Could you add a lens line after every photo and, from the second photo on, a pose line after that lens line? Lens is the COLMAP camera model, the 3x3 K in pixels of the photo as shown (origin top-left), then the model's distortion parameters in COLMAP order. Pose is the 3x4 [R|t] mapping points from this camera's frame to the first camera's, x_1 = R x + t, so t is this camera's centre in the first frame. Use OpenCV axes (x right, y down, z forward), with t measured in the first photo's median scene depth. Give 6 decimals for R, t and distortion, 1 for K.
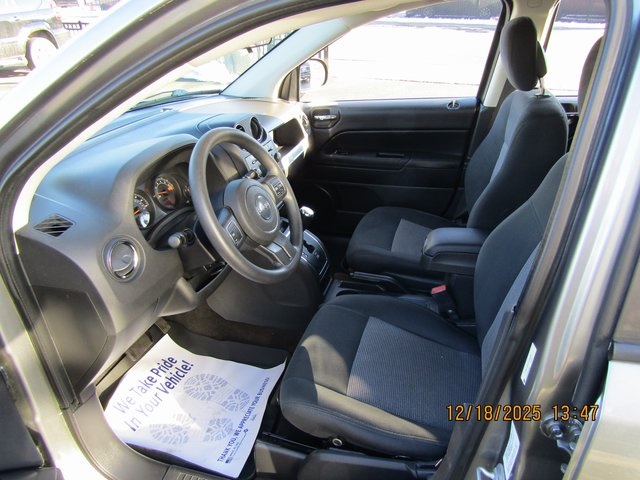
lens RADIAL K [[453.6, 0, 320.0], [0, 453.6, 240.0], [0, 0, 1]] dist [-0.012810, 0.003041]
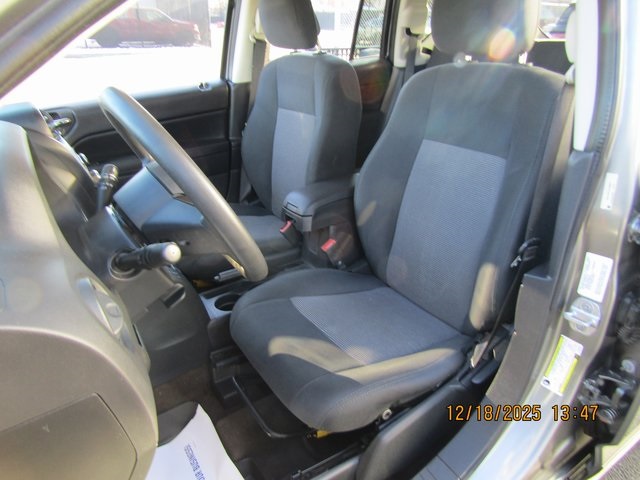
lens RADIAL K [[453.6, 0, 320.0], [0, 453.6, 240.0], [0, 0, 1]] dist [-0.012810, 0.003041]
pose [[0.653467, -0.319593, 0.686178, -0.313785], [0.358050, 0.929180, 0.091792, 0.000813], [-0.666919, 0.185703, 0.721619, 0.222585]]
